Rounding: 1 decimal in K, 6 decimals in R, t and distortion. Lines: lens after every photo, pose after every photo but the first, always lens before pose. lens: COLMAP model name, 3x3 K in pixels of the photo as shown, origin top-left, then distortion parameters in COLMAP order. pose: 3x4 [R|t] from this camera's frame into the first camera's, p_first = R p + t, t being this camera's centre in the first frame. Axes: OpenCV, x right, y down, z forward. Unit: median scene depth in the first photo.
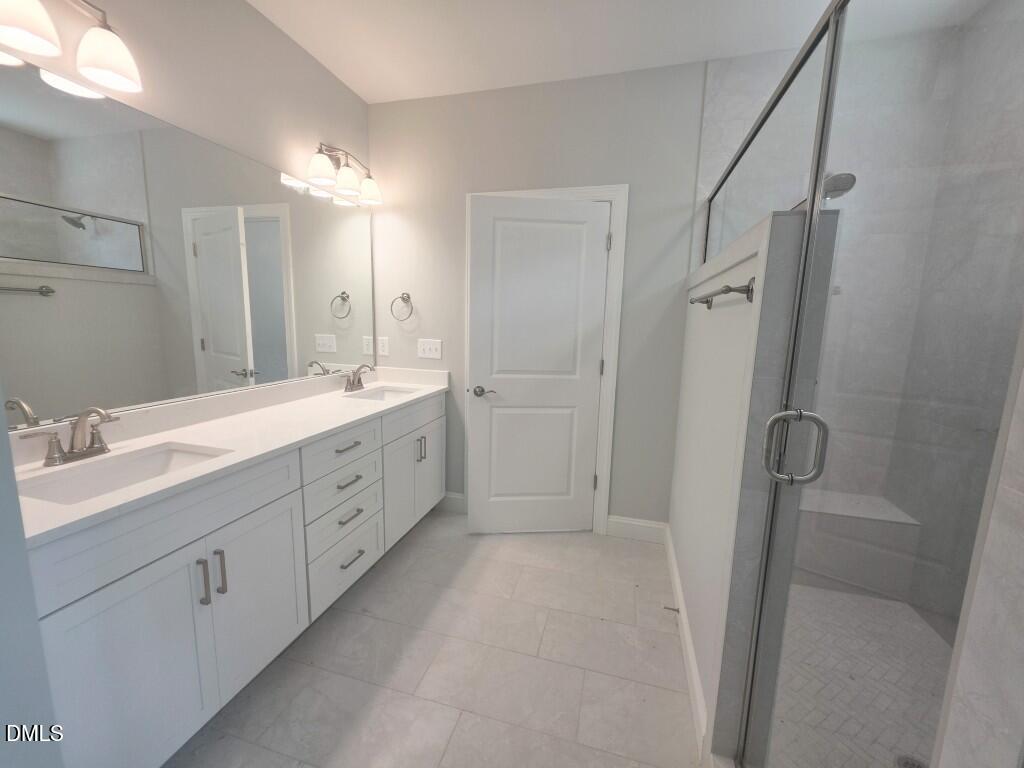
lens RADIAL K [[408.9, 0, 515.4], [0, 408.9, 379.5], [0, 0, 1]] dist [0.003388, -0.000815]
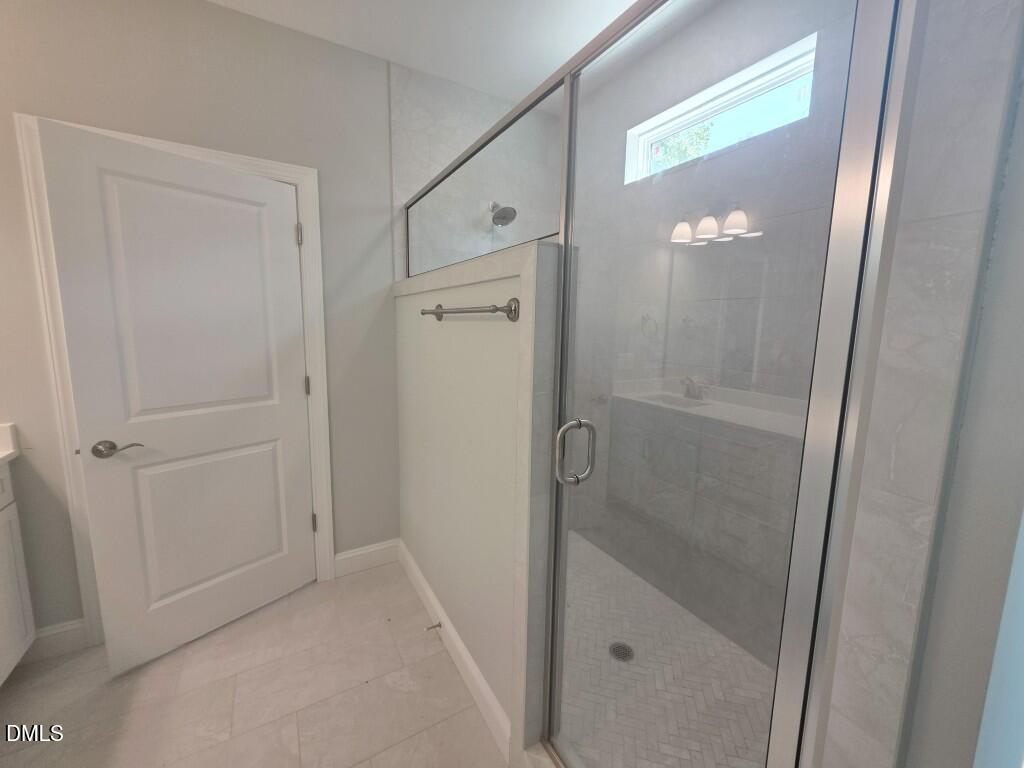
lens RADIAL K [[408.9, 0, 515.4], [0, 408.9, 379.5], [0, 0, 1]] dist [0.003388, -0.000815]
pose [[0.694759, -0.111134, 0.710605, -0.086627], [0.104619, 0.993098, 0.053029, -0.043693], [-0.711593, 0.037501, 0.701590, 0.120097]]
